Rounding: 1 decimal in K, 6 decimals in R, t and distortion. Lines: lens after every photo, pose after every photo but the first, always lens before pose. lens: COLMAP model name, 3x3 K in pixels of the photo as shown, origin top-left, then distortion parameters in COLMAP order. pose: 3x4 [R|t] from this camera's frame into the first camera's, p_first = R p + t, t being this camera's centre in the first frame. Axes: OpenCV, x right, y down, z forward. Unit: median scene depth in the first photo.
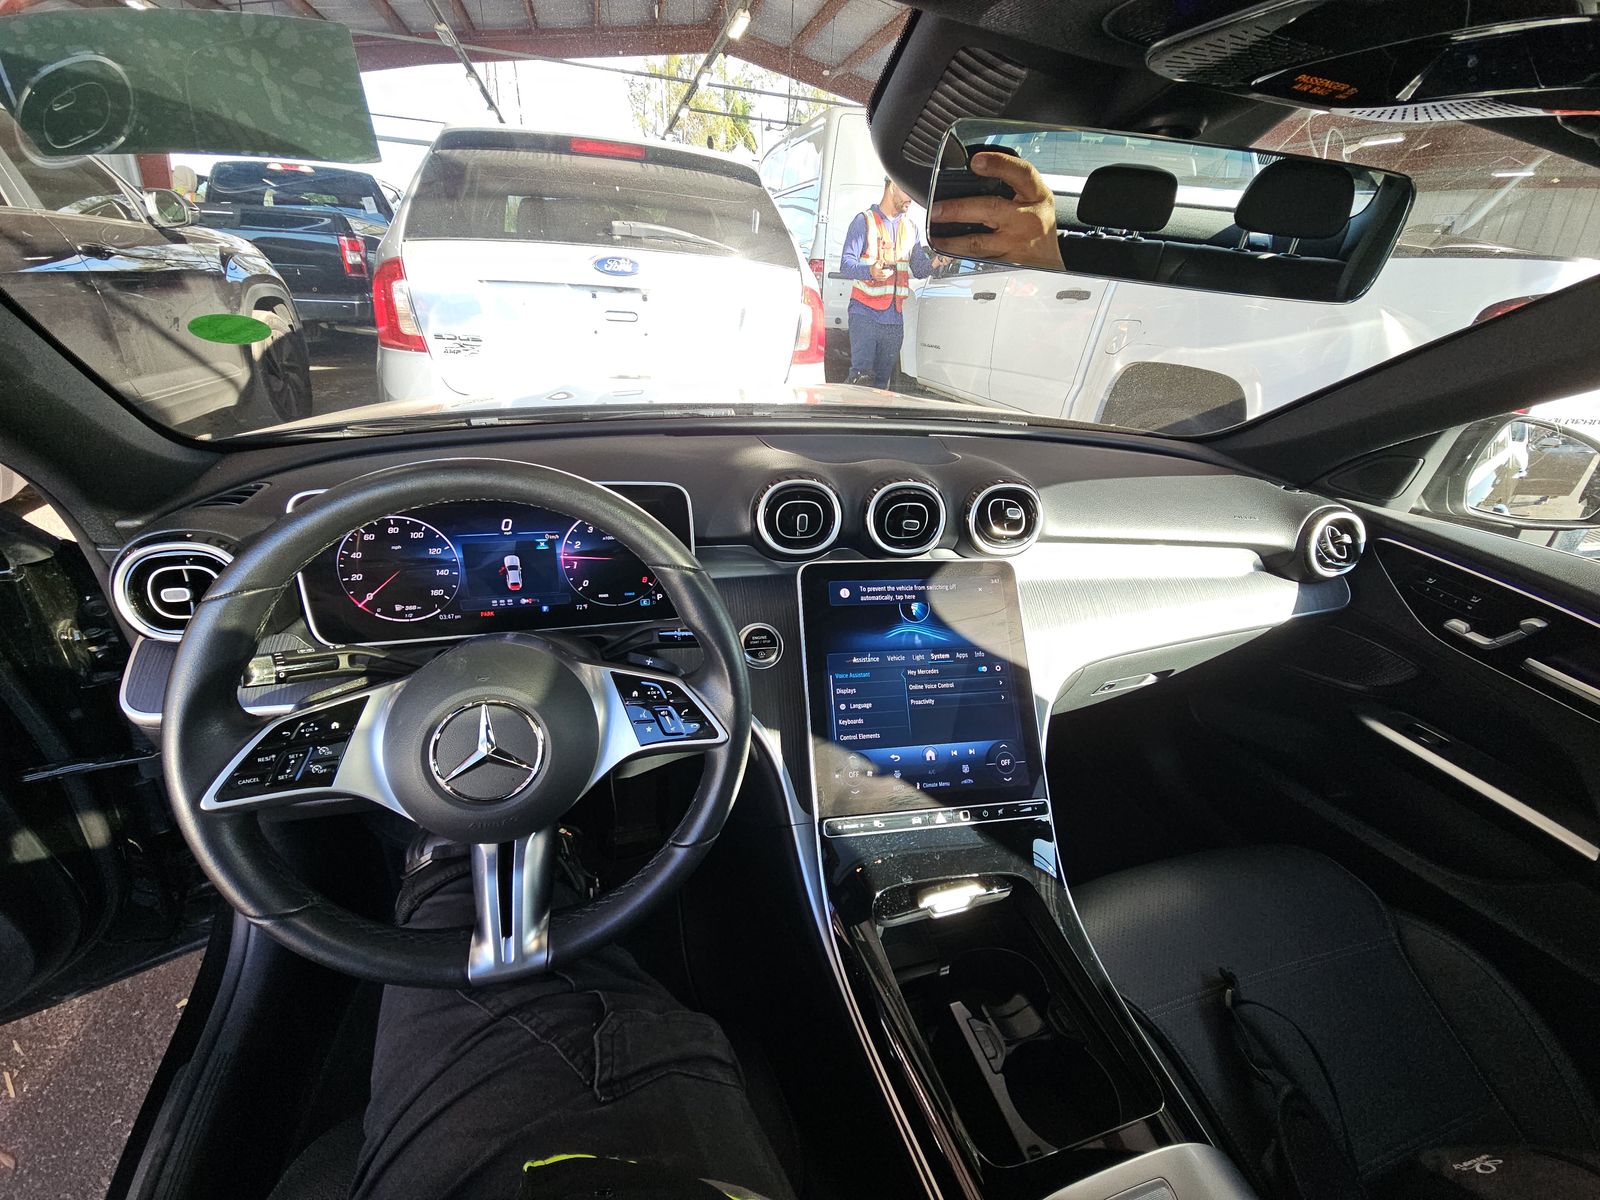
lens RADIAL K [[654.3, 0, 796.5], [0, 654.3, 599.4], [0, 0, 1]] dist [0.003403, -0.003994]
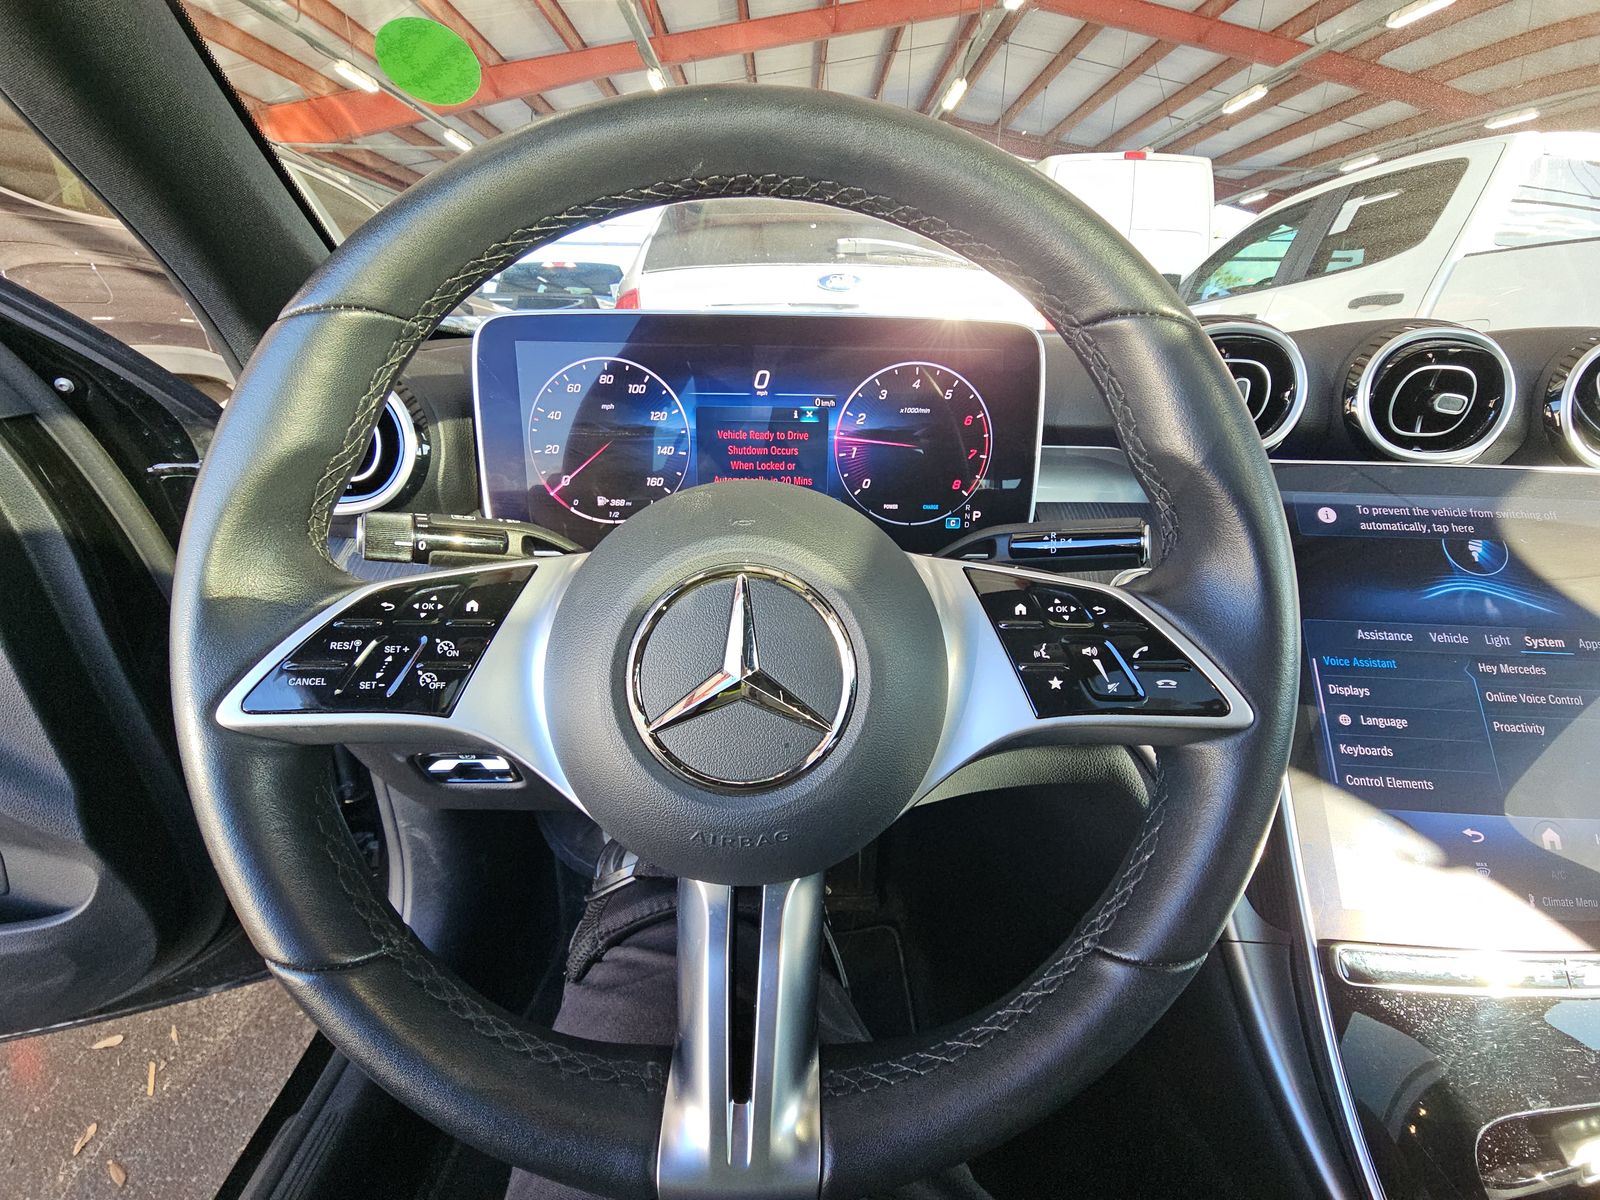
lens RADIAL K [[654.3, 0, 794.0], [0, 654.3, 599.5], [0, 0, 1]] dist [0.003403, -0.003994]
pose [[0.962869, 0.046442, -0.265945, -0.218523], [-0.072431, 0.993416, -0.088759, 0.149747], [0.260072, 0.104726, 0.959893, 0.389266]]
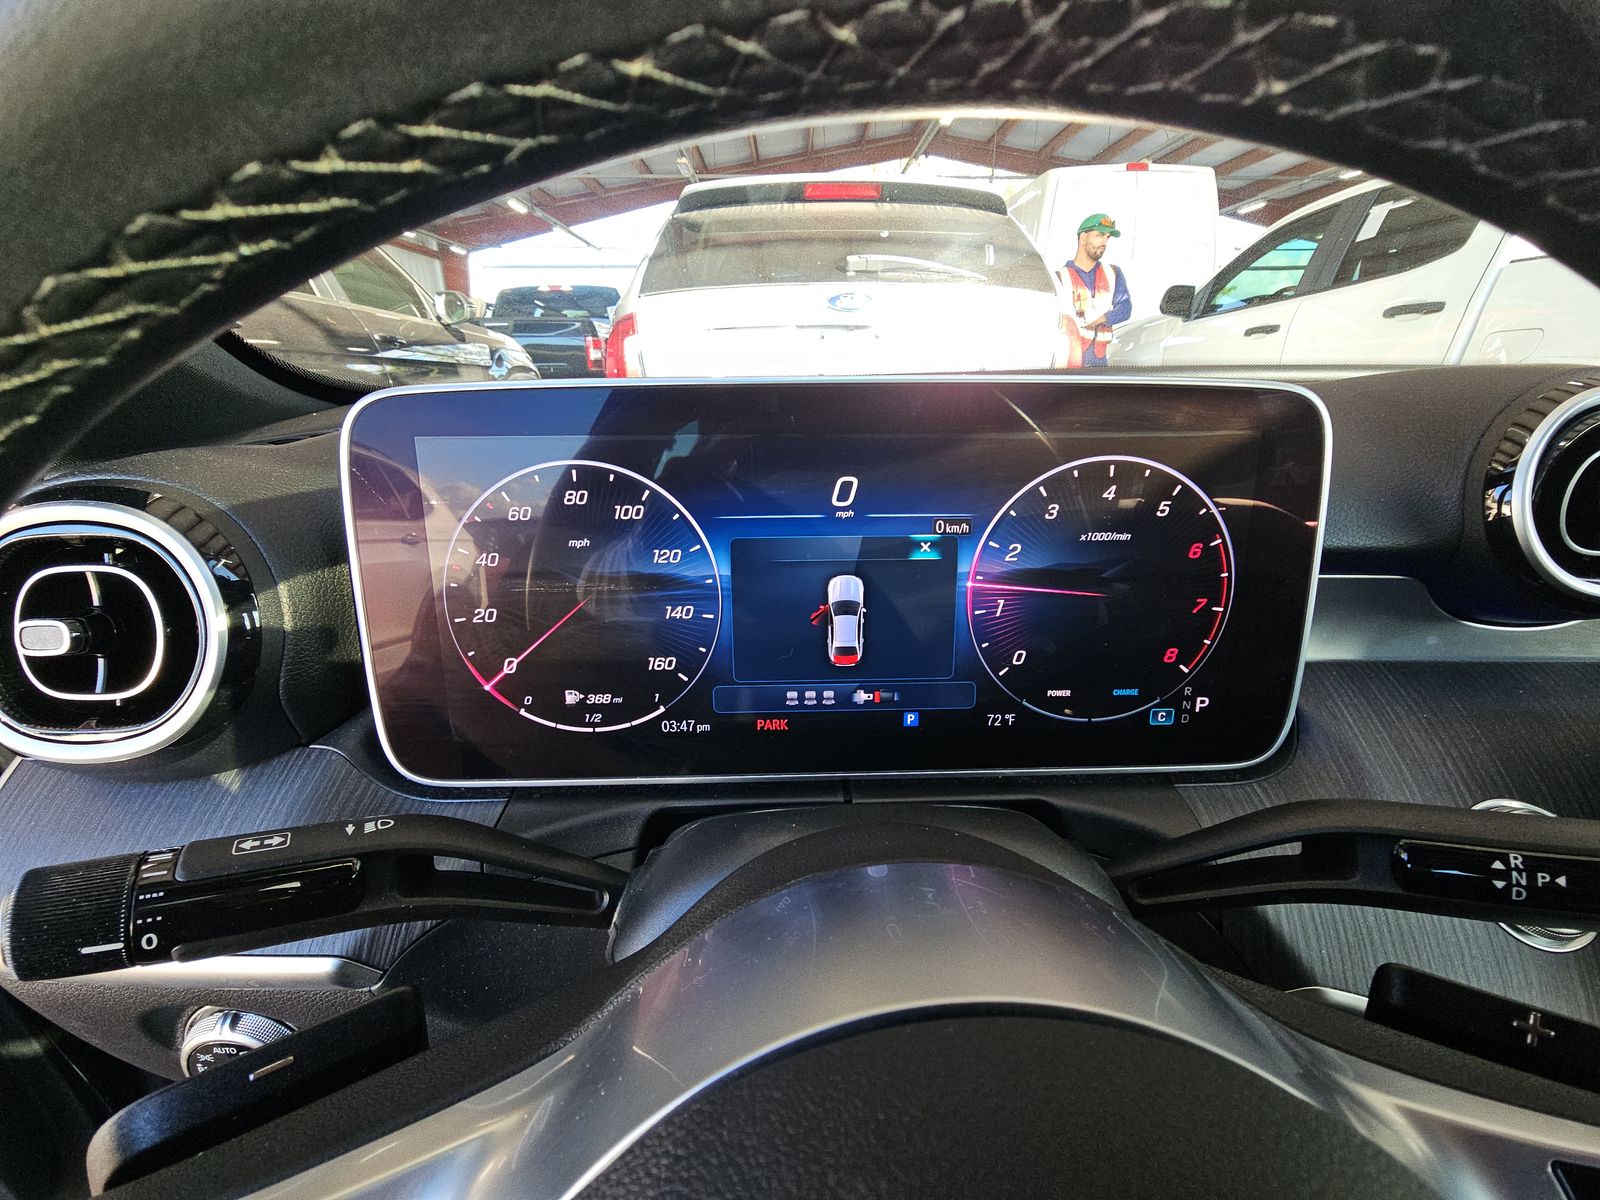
lens RADIAL K [[654.3, 0, 790.0], [0, 654.3, 600.3], [0, 0, 1]] dist [0.003403, -0.003994]
pose [[0.961542, 0.024233, -0.273589, -0.350749], [-0.056201, 0.992383, -0.109620, -0.008947], [0.268848, 0.120780, 0.955580, 0.609721]]
